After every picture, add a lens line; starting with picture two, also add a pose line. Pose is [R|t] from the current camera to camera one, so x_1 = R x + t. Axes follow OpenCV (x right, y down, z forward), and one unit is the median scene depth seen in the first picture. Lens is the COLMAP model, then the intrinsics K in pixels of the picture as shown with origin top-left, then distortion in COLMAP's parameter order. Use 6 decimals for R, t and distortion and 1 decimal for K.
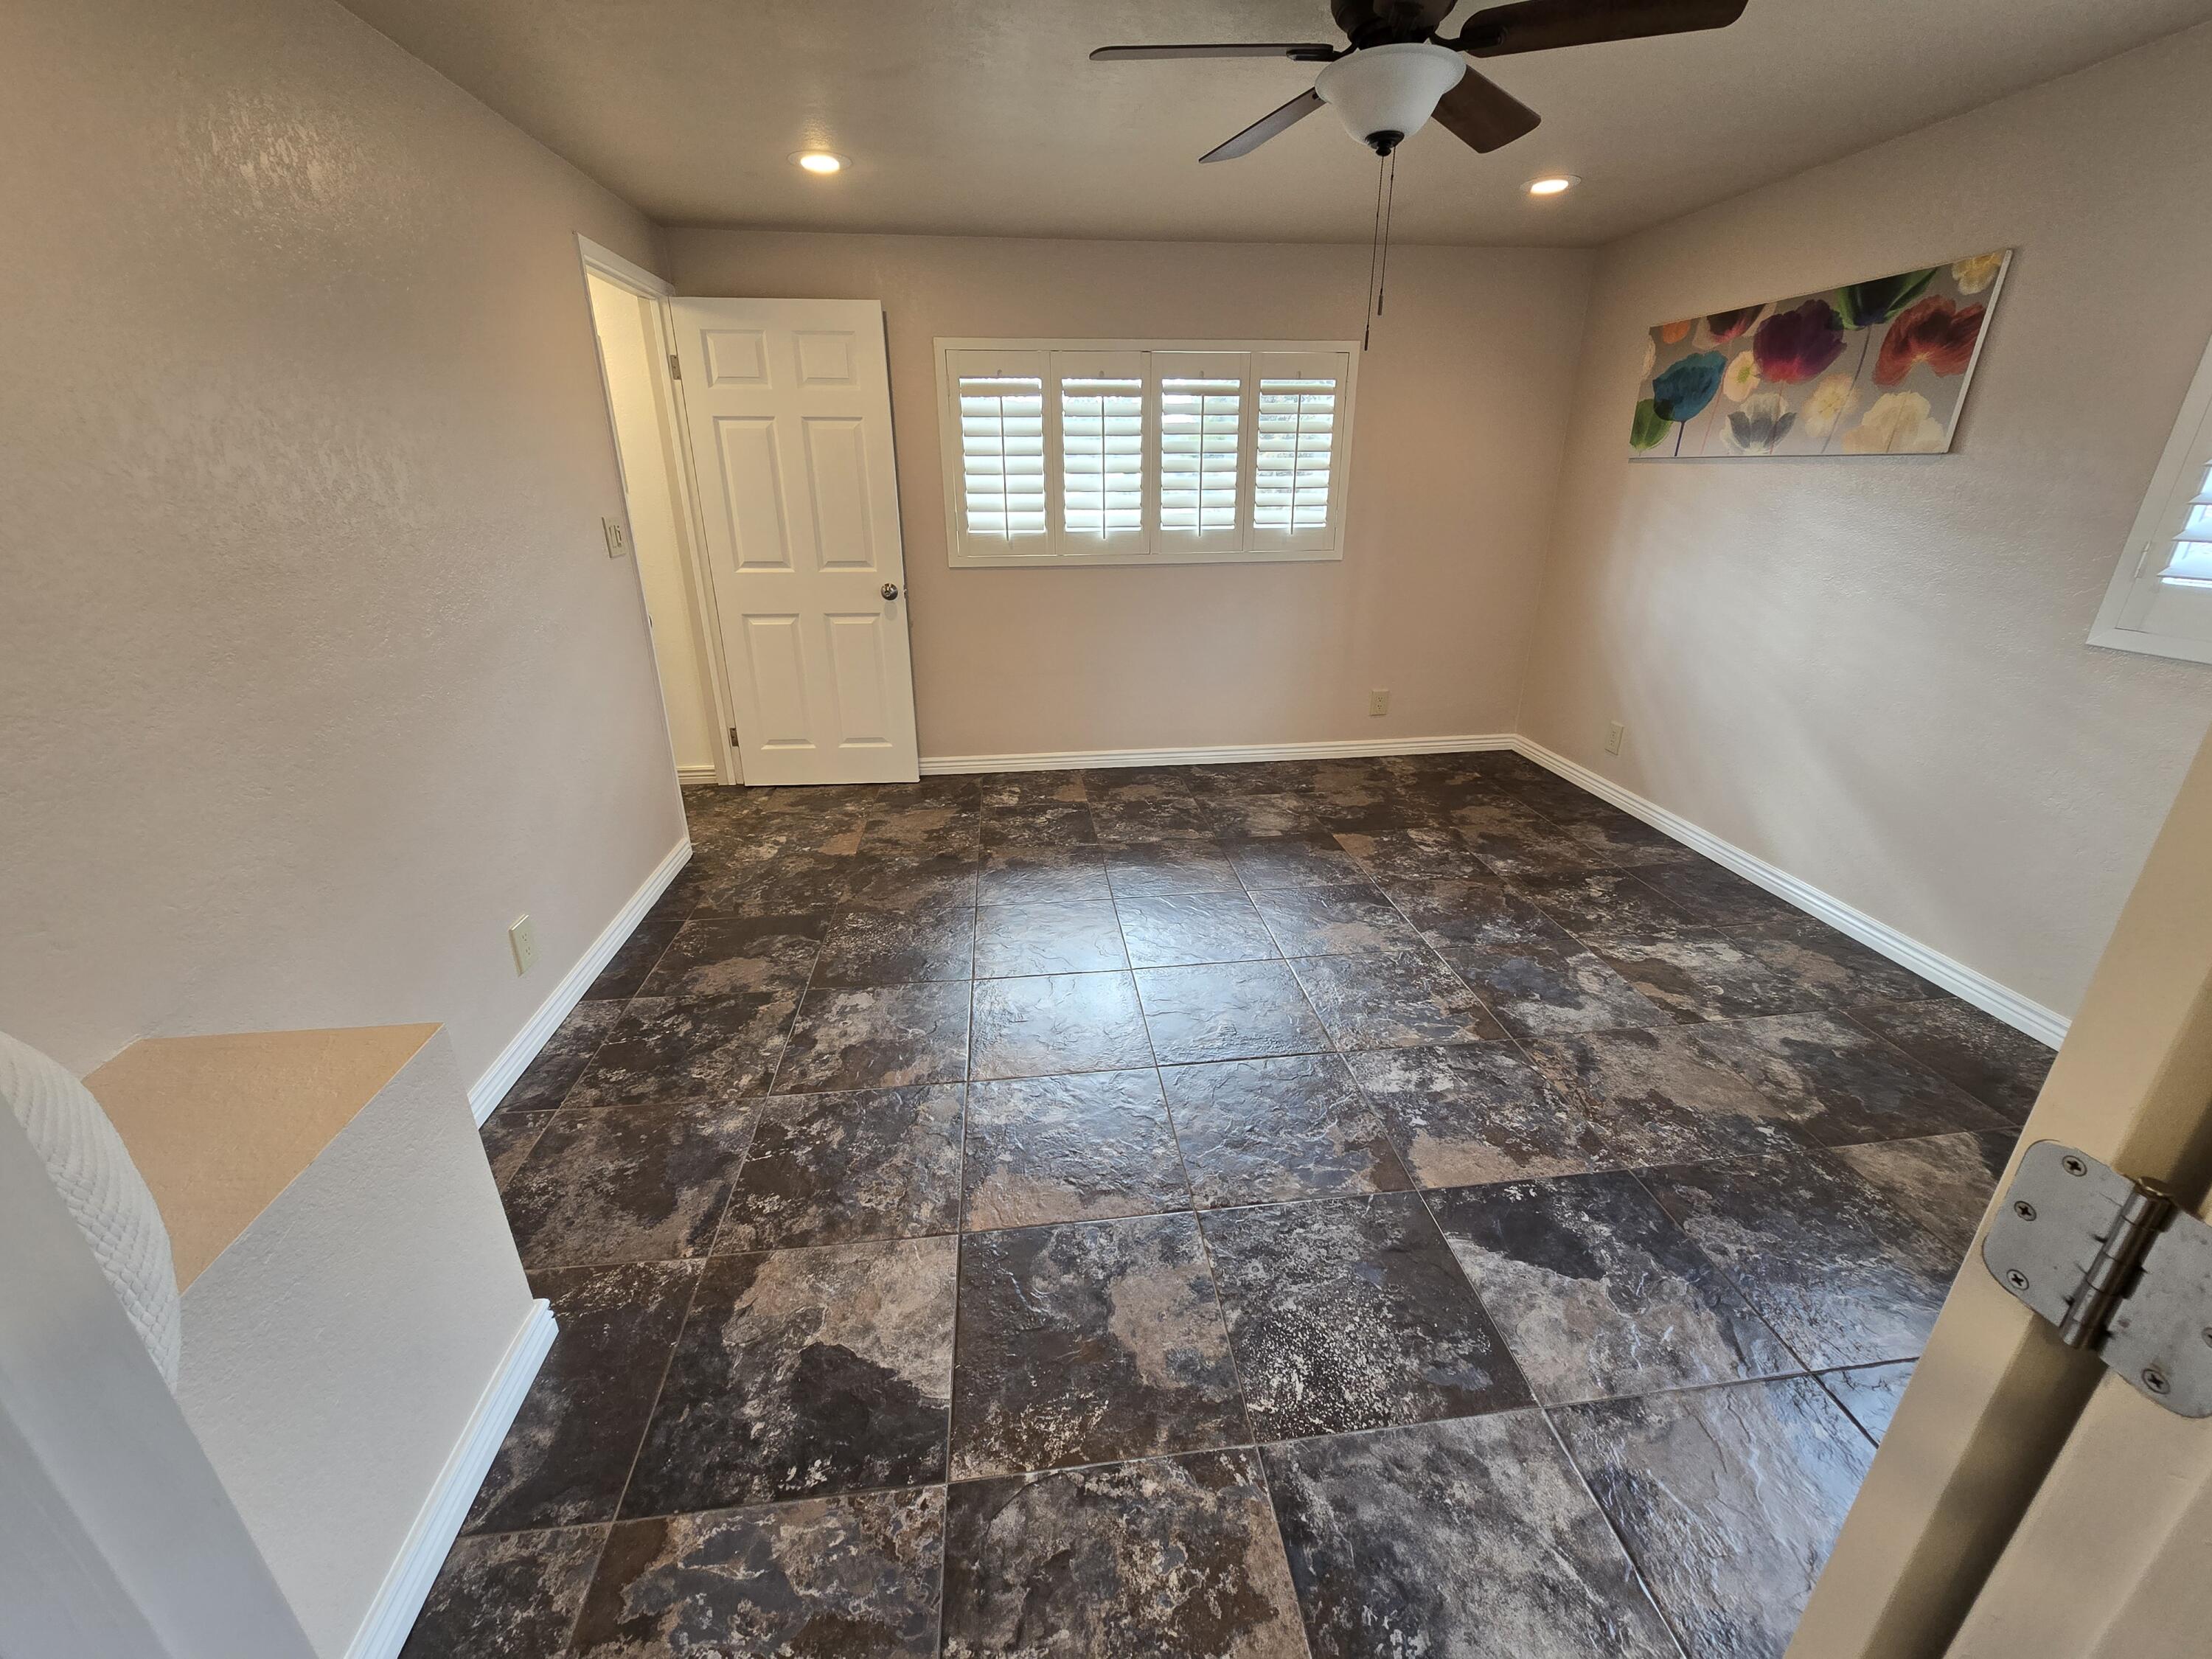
lens RADIAL K [[904.8, 0, 1112.7], [0, 904.8, 823.2], [0, 0, 1]] dist [-0.002977, 0.000334]
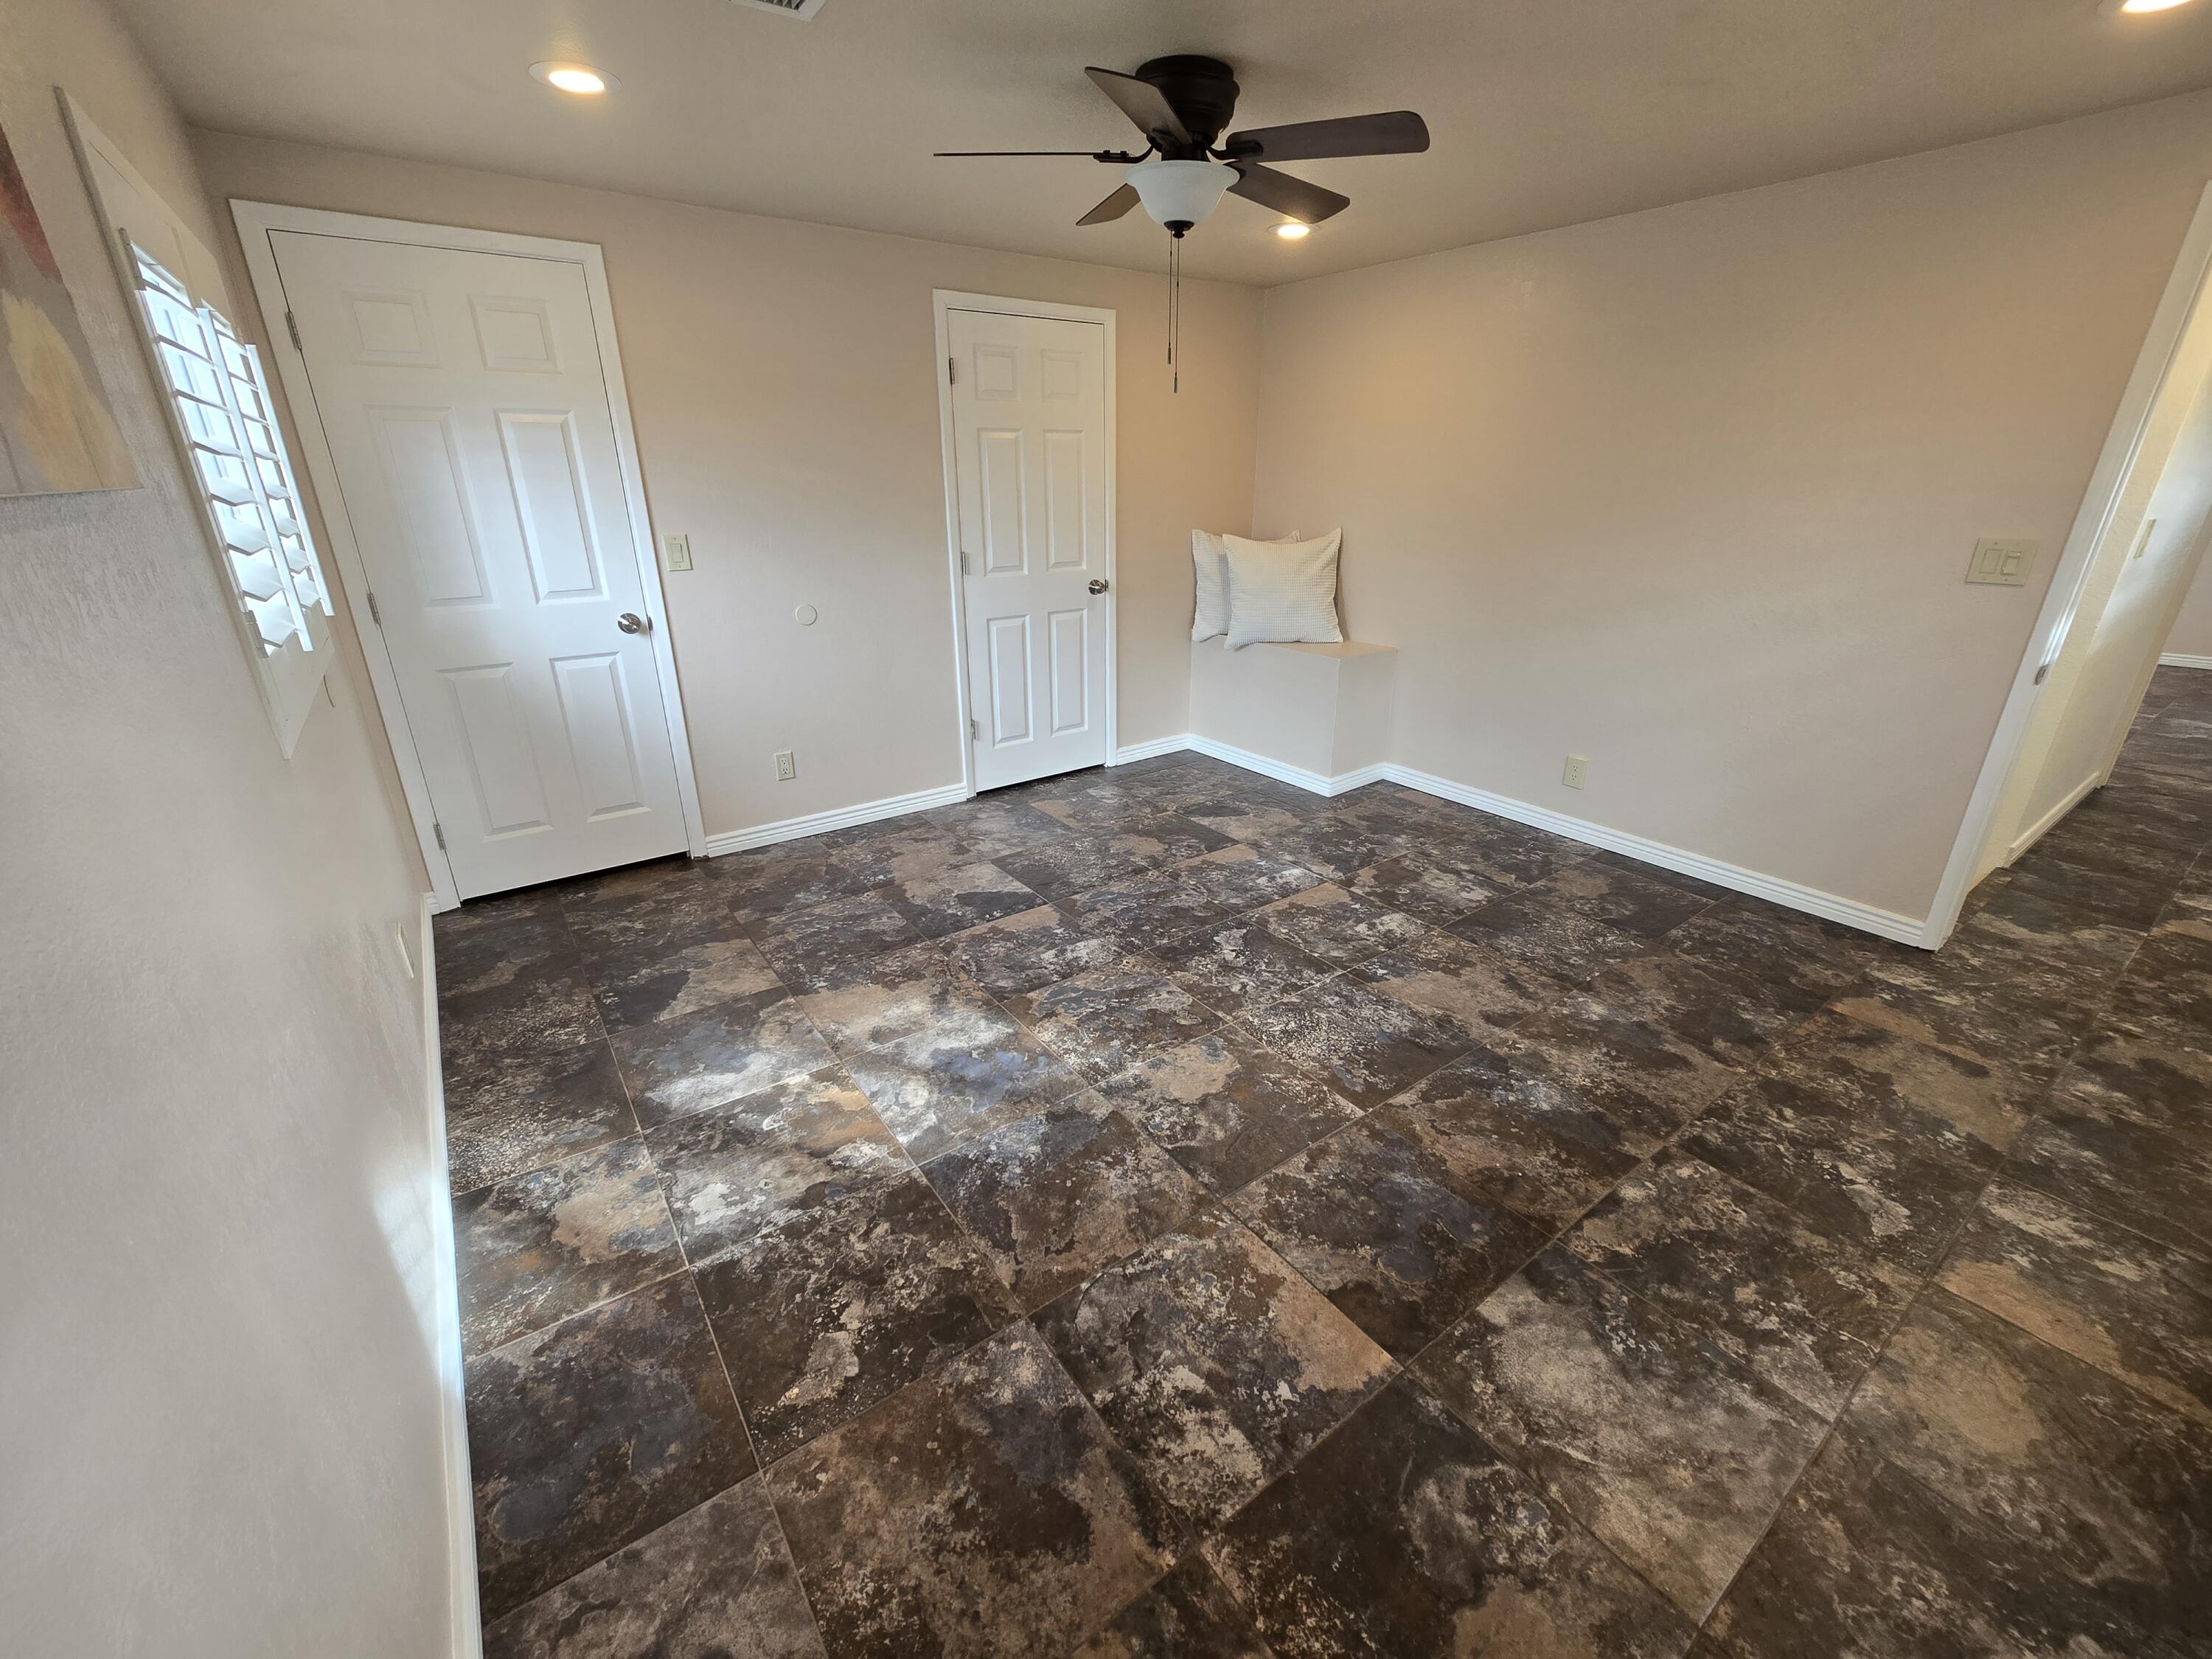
lens RADIAL K [[904.8, 0, 1112.7], [0, 904.8, 823.2], [0, 0, 1]] dist [-0.002977, 0.000334]
pose [[-0.873475, 0.183653, -0.450903, 0.679240], [-0.173856, 0.747412, 0.641210, -0.574436], [0.454770, 0.638473, -0.620916, 1.402753]]
